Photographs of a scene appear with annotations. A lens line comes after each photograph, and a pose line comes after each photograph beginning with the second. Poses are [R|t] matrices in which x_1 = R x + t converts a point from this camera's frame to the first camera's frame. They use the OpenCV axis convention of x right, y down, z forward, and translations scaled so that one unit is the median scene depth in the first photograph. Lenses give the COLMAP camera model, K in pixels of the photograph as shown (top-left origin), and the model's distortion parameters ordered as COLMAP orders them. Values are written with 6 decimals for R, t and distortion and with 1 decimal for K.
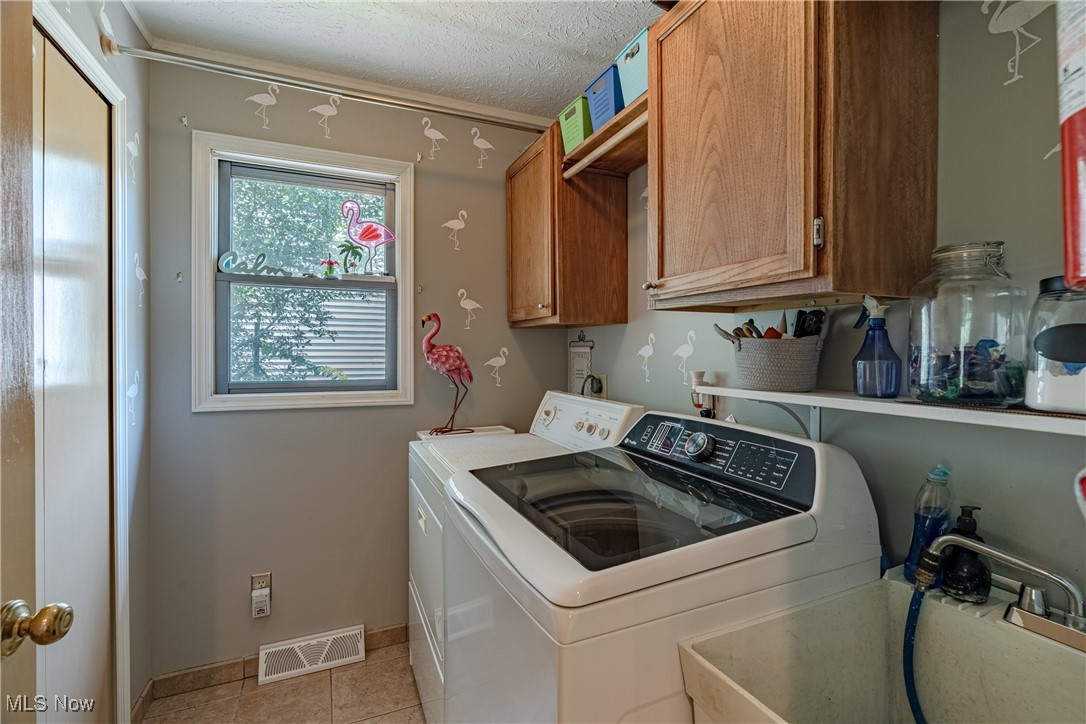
lens RADIAL K [[496.2, 0, 552.2], [0, 496.2, 356.7], [0, 0, 1]] dist [-0.002380, -0.000456]
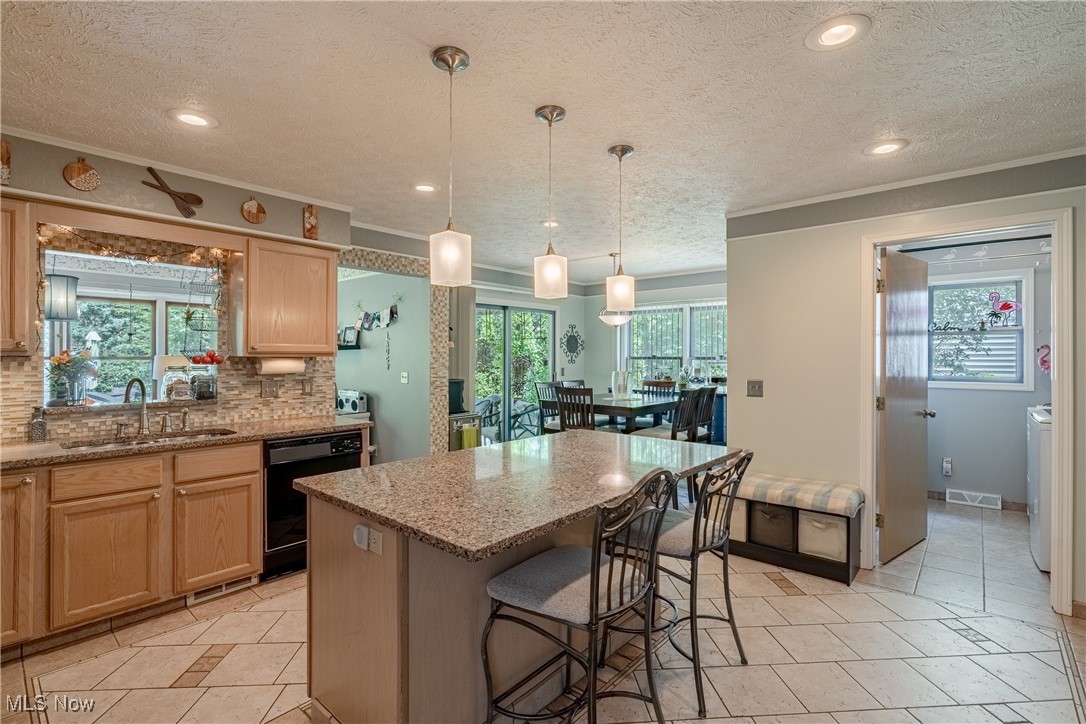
lens RADIAL K [[496.2, 0, 552.2], [0, 496.2, 356.7], [0, 0, 1]] dist [-0.002380, -0.000456]
pose [[0.413545, -0.005122, -0.910469, 0.726229], [-0.012054, 0.999866, -0.011100, 0.005357], [0.910404, 0.015565, 0.413428, -1.567266]]
